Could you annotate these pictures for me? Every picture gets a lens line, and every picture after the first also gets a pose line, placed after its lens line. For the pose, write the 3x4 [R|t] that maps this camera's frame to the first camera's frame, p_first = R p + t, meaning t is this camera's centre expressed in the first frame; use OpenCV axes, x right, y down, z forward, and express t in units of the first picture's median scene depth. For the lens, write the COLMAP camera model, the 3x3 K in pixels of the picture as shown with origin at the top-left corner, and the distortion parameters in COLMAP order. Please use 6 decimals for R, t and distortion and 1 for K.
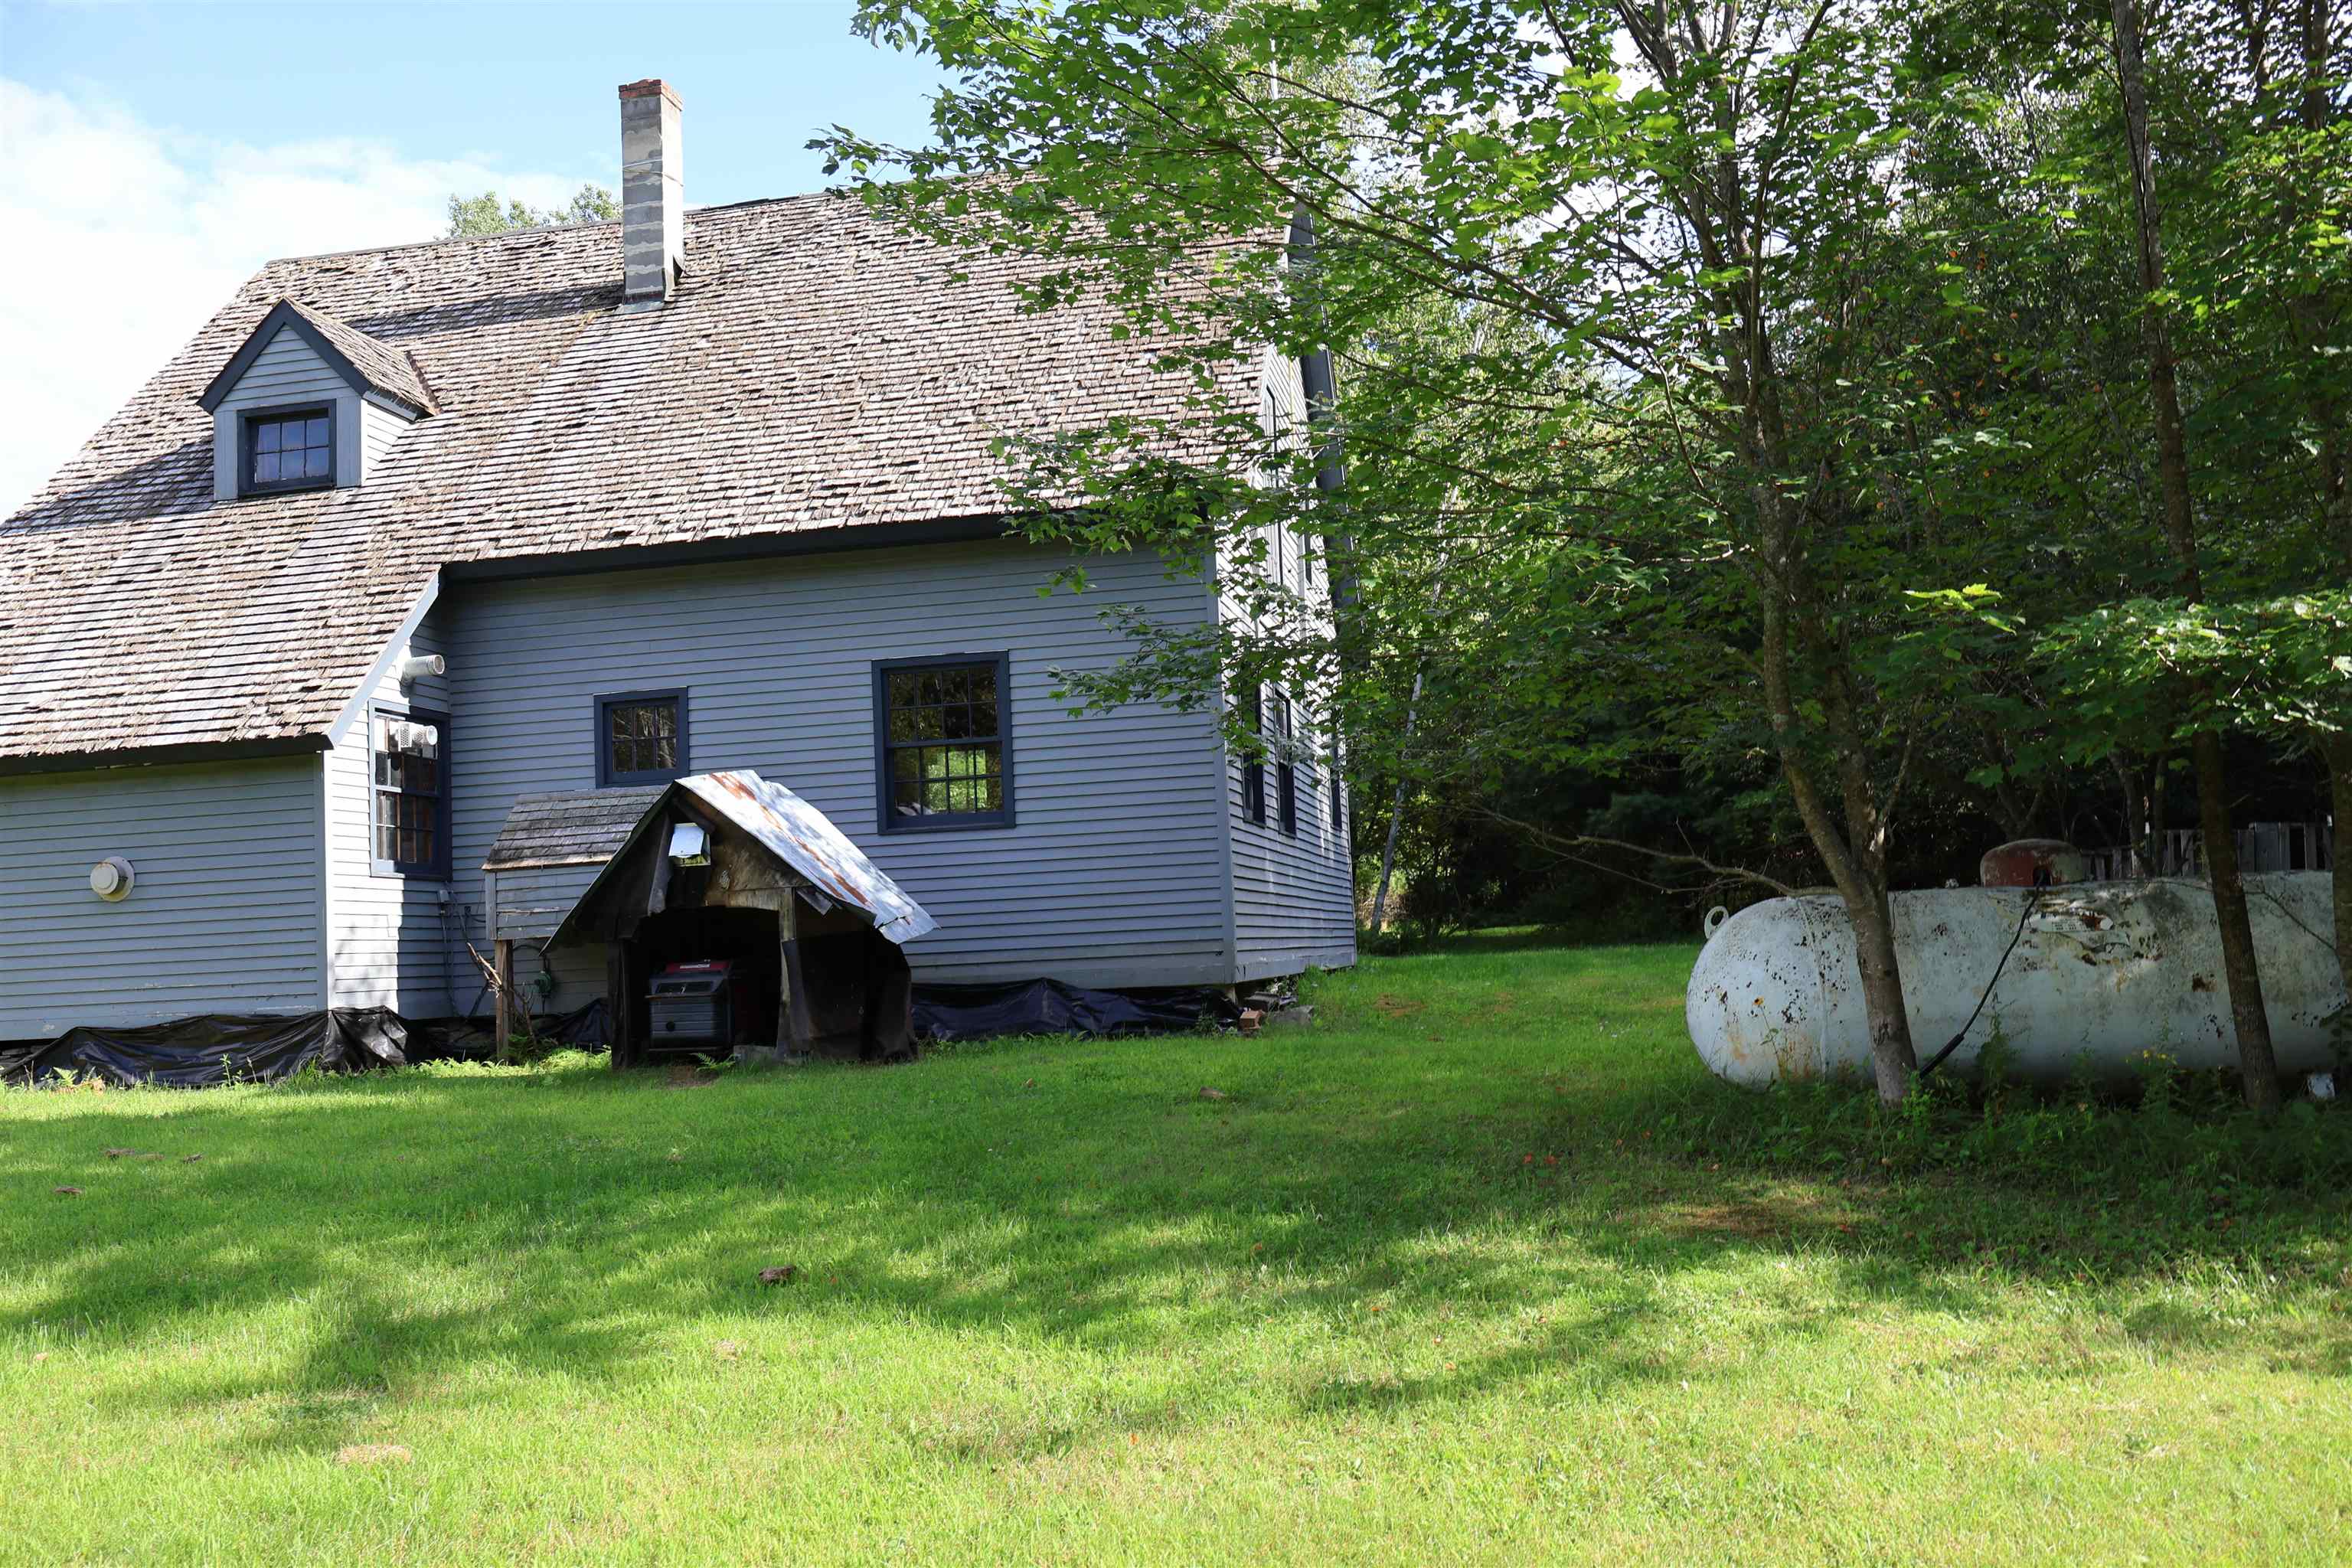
lens RADIAL K [[1952.8, 0, 1176.2], [0, 1952.8, 783.7], [0, 0, 1]] dist [-0.005812, -0.002541]
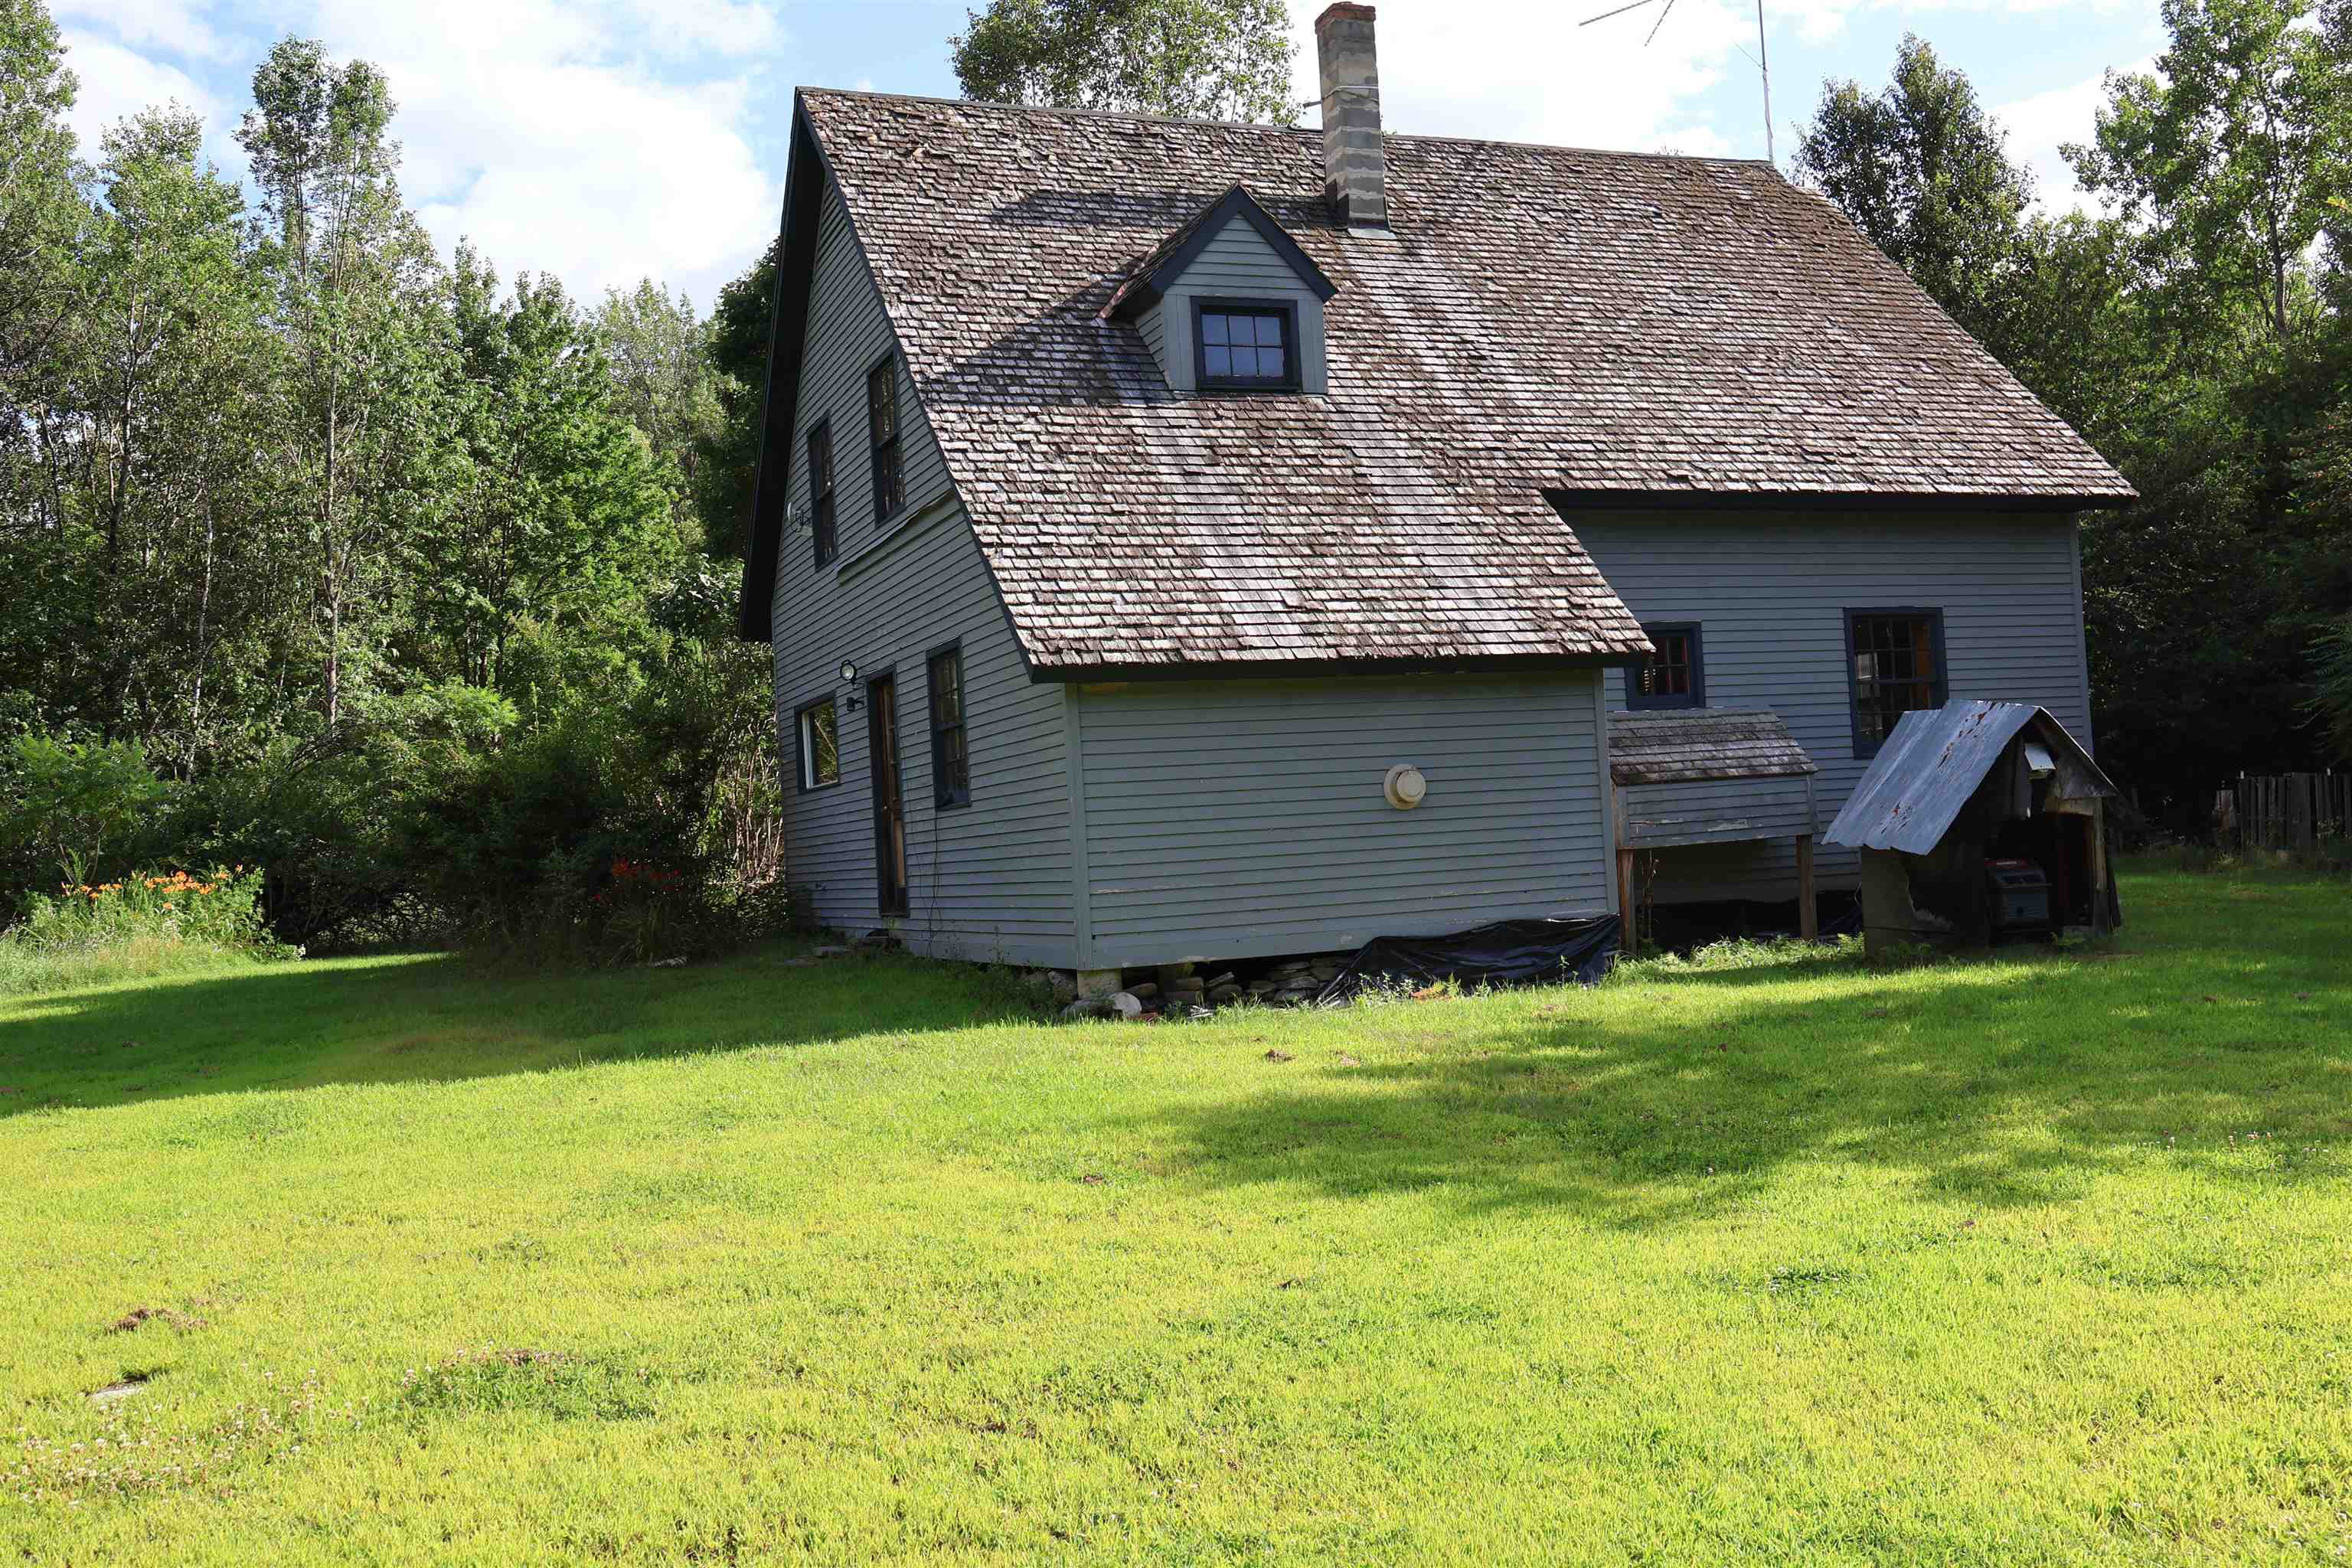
lens RADIAL K [[2153.0, 0, 1175.7], [0, 2153.0, 781.9], [0, 0, 1]] dist [0.000741, 0.000000]
pose [[0.842567, 0.015161, 0.538379, -1.180733], [-0.025672, 0.999598, 0.012028, 0.034788], [-0.537980, -0.023956, 0.842617, 0.137799]]
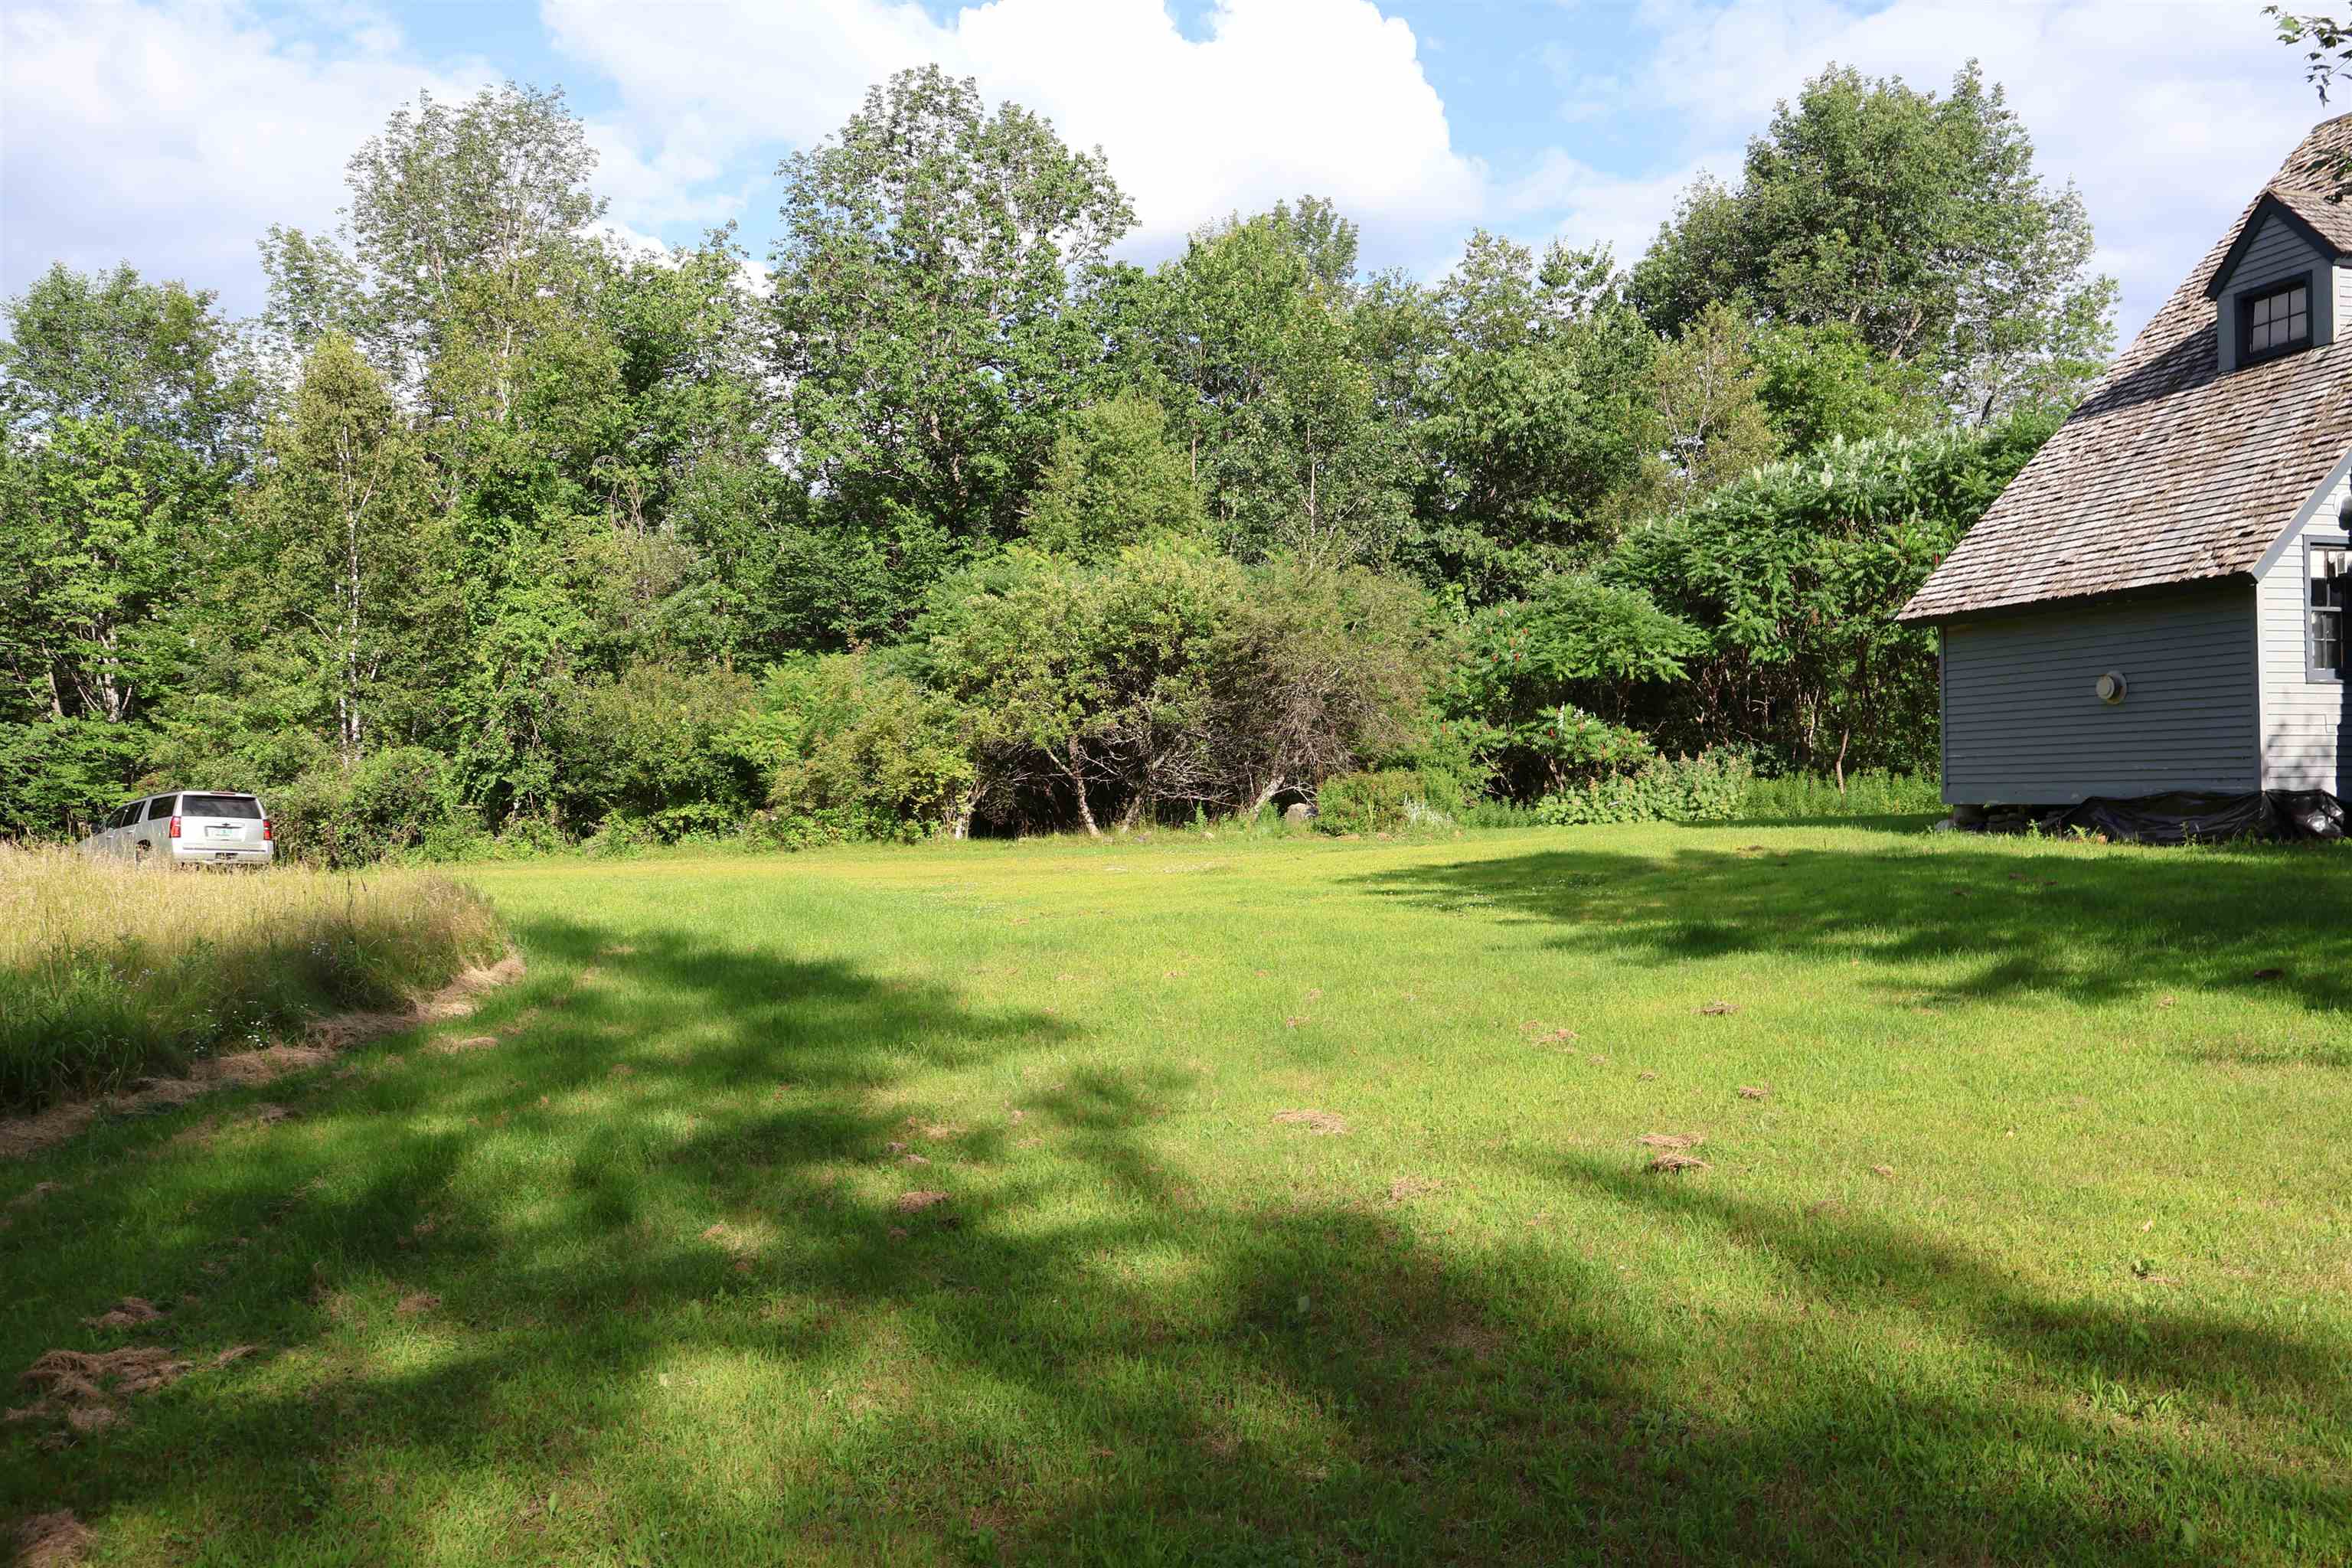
lens RADIAL K [[1952.8, 0, 1173.3], [0, 1952.8, 781.3], [0, 0, 1]] dist [-0.005812, -0.002541]
pose [[0.466092, 0.033862, -0.884088, 0.324742], [0.066861, 0.995062, 0.073361, -0.027187], [0.882206, -0.093304, 0.461526, -0.183910]]
